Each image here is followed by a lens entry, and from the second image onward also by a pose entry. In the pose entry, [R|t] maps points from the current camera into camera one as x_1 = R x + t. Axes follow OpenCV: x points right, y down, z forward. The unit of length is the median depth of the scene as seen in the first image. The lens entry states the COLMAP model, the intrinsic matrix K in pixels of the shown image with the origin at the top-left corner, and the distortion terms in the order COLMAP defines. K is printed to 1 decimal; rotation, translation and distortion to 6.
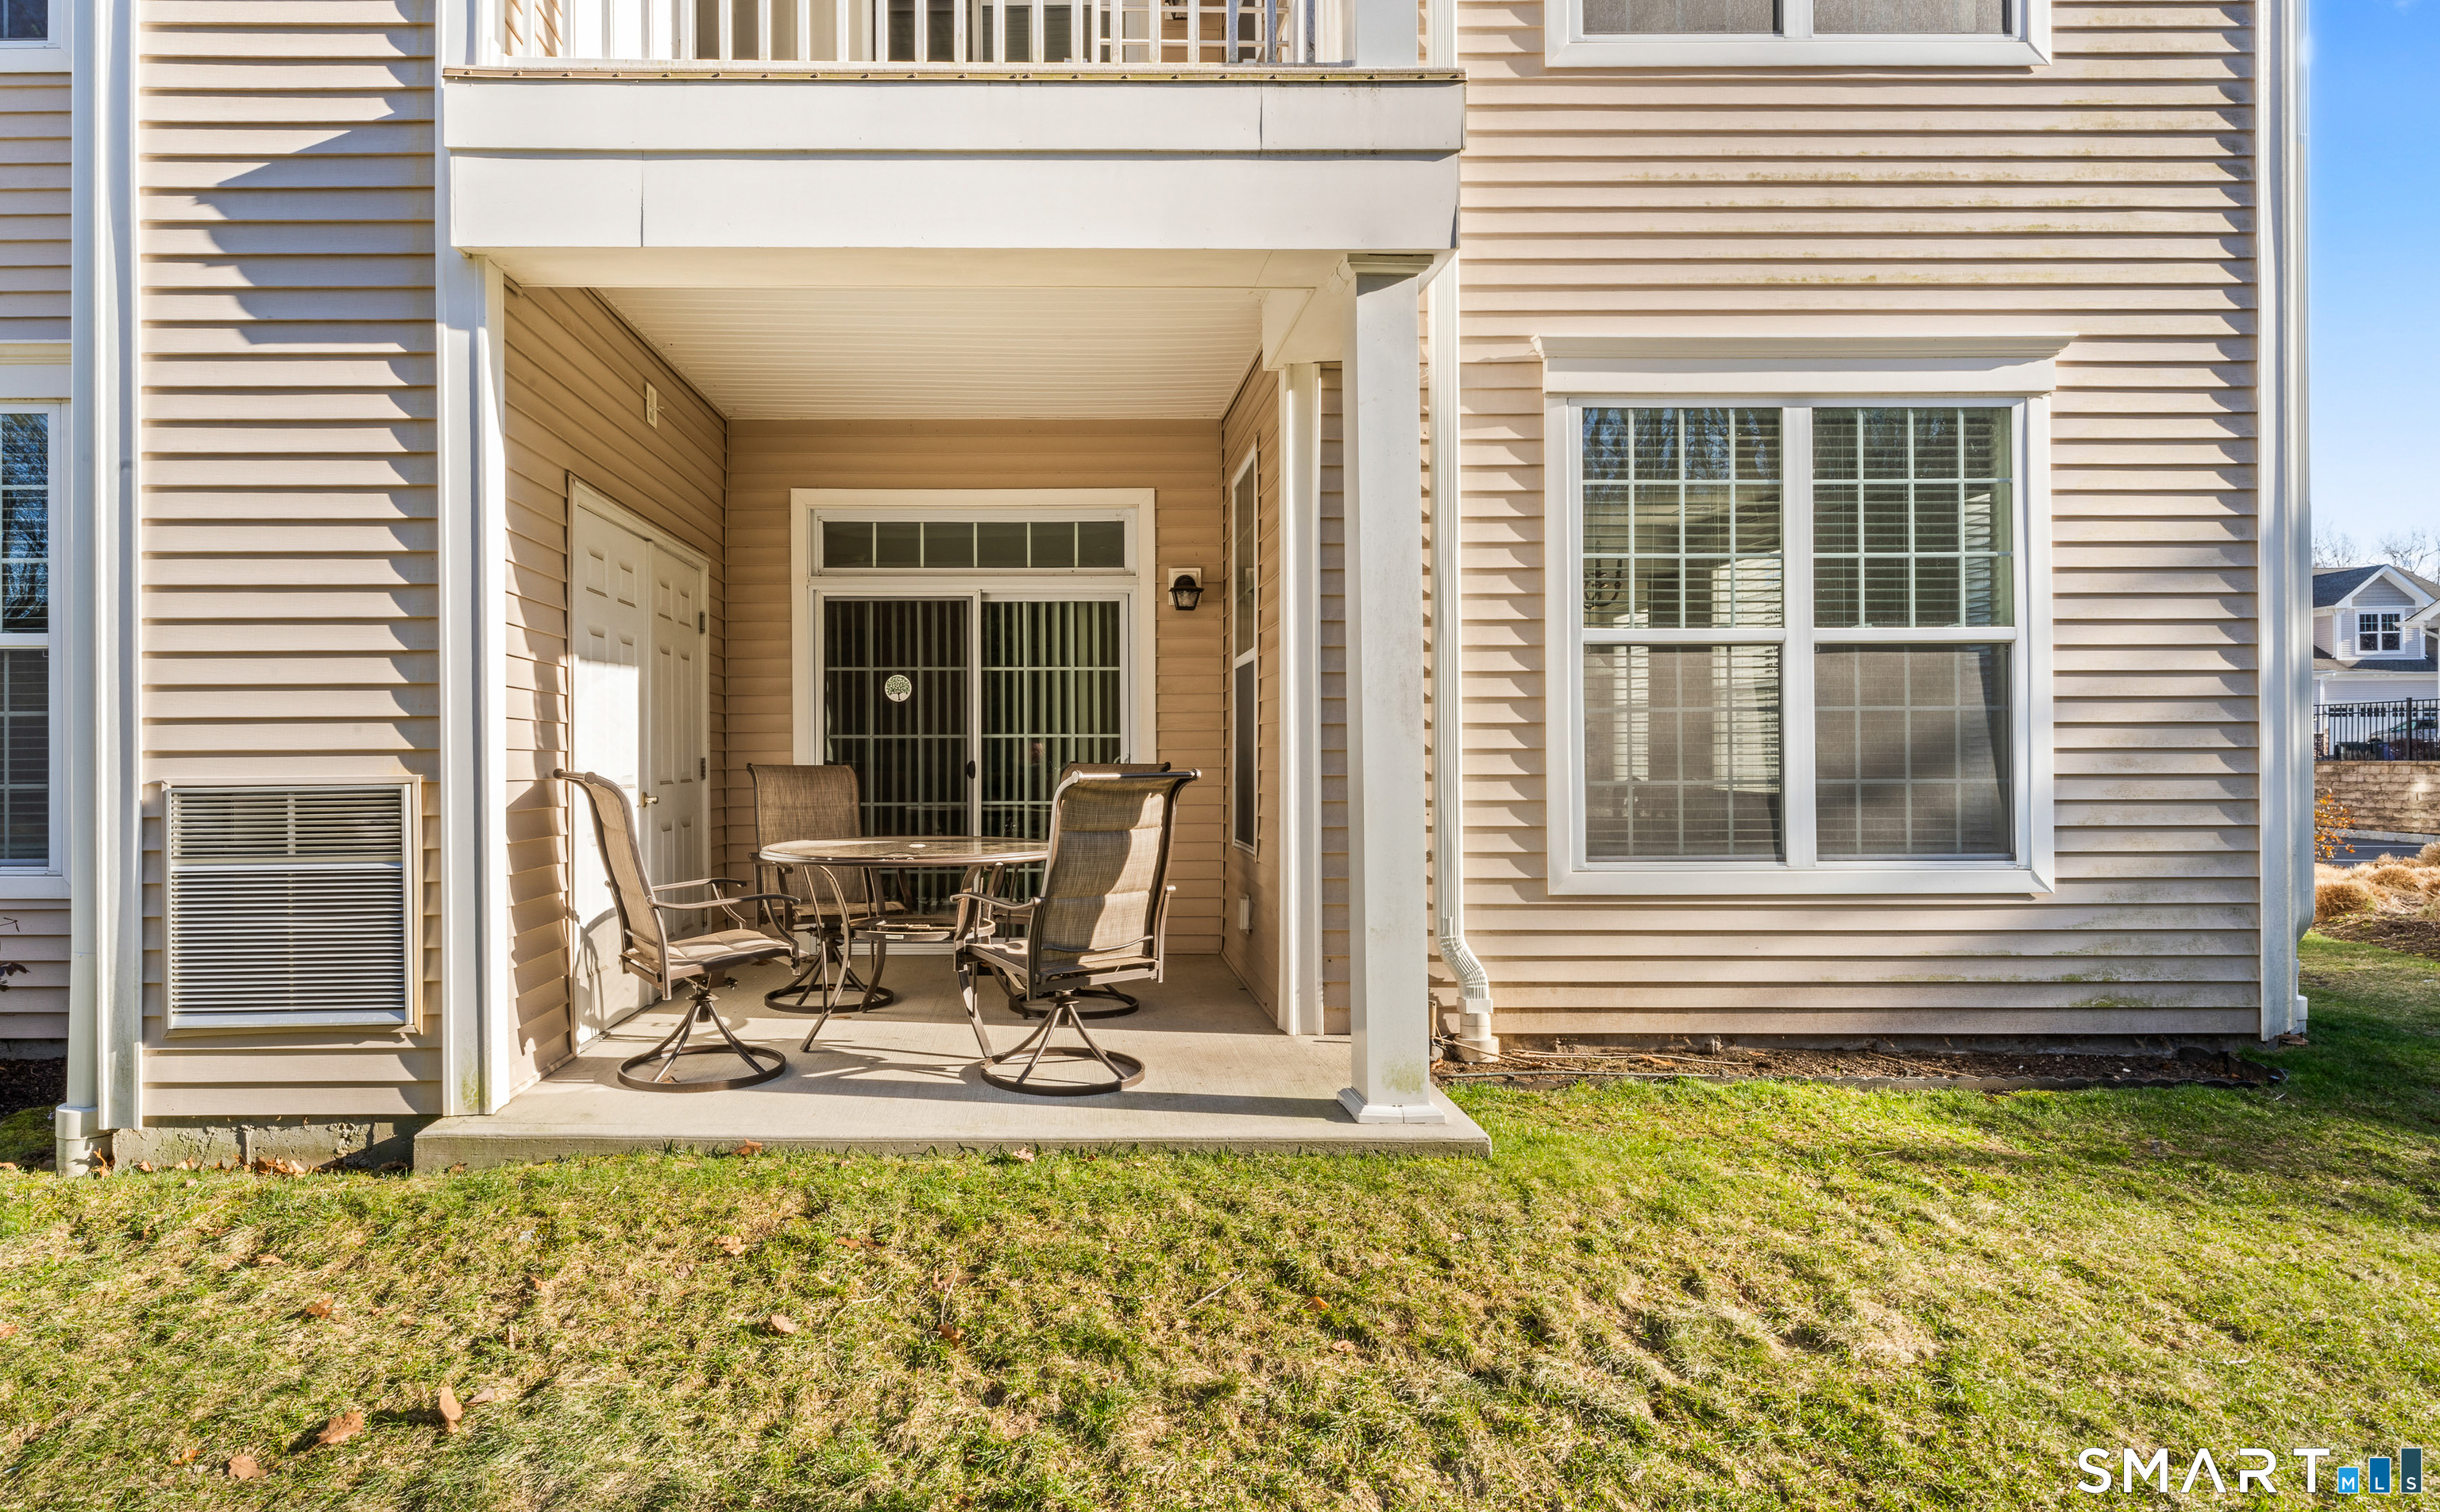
lens RADIAL K [[1330.6, 0, 1050.7], [0, 1330.6, 741.4], [0, 0, 1]] dist [0.000222, 0.000765]
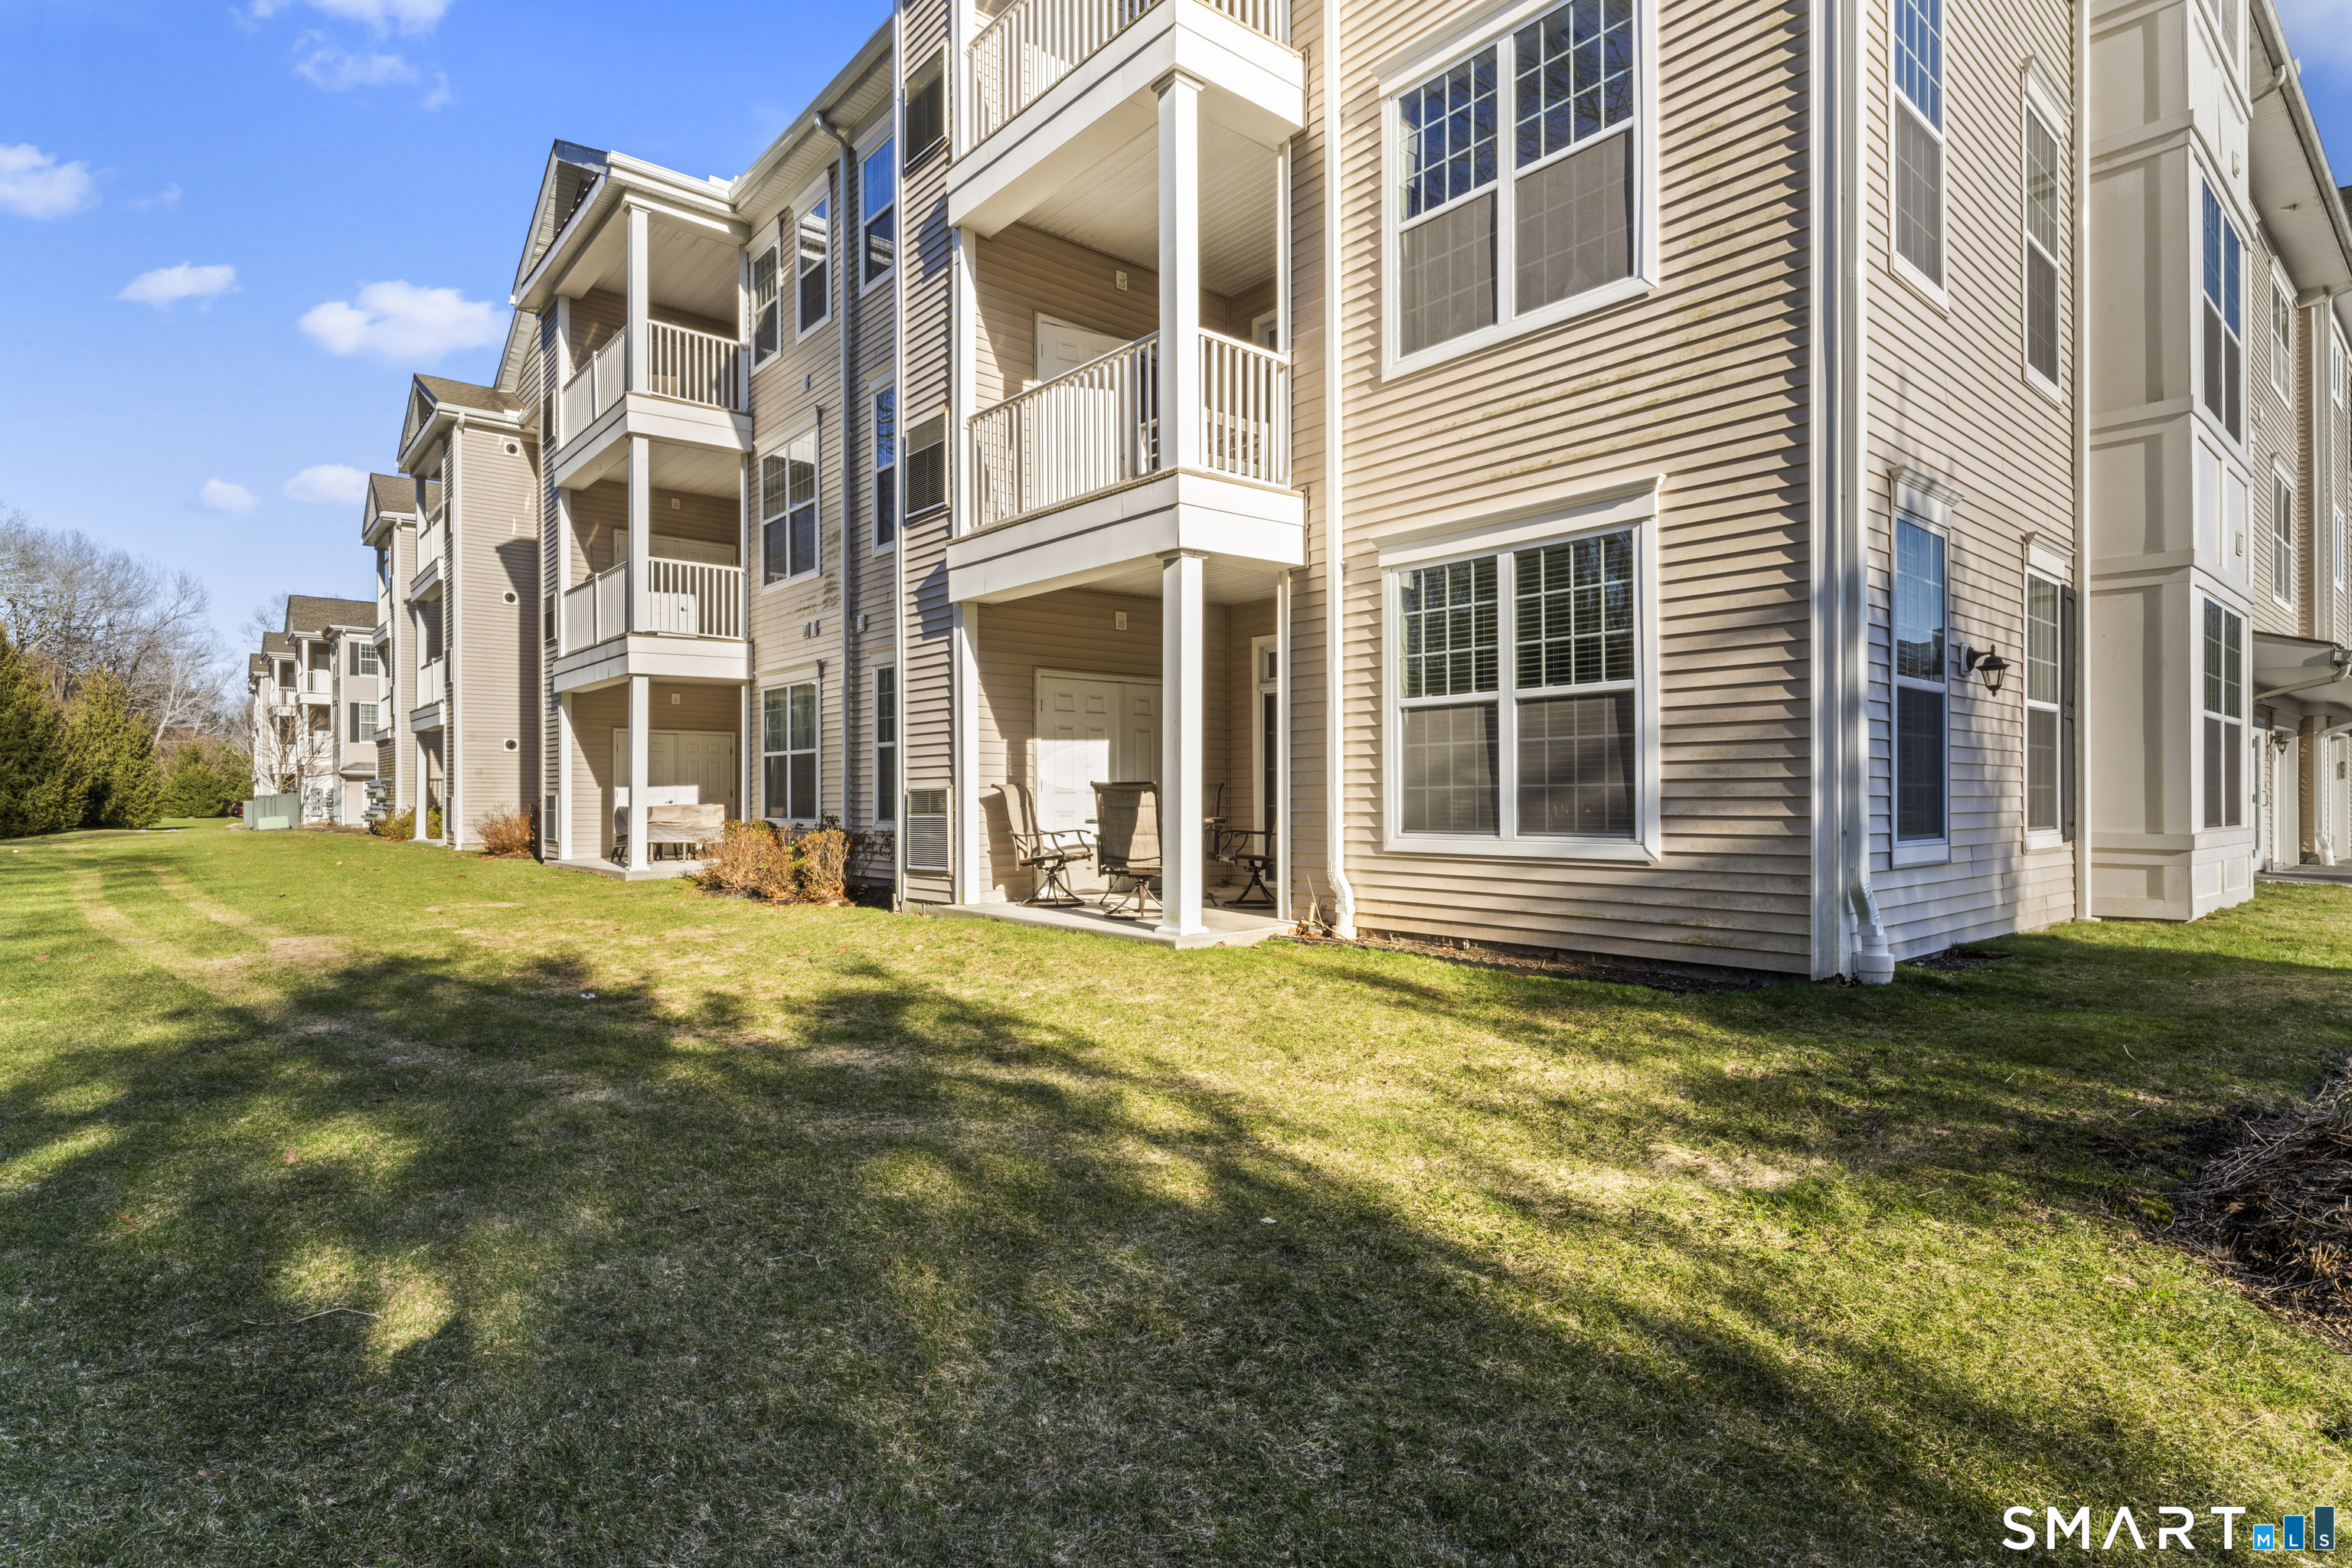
lens RADIAL K [[1185.2, 0, 1176.0], [0, 1185.2, 784.0], [0, 0, 1]] dist [-0.000551, 0.000062]
pose [[0.652008, -0.009627, -0.758151, 1.383151], [0.009478, 0.999945, -0.004546, 0.030419], [0.758153, -0.004221, 0.652063, -0.236622]]
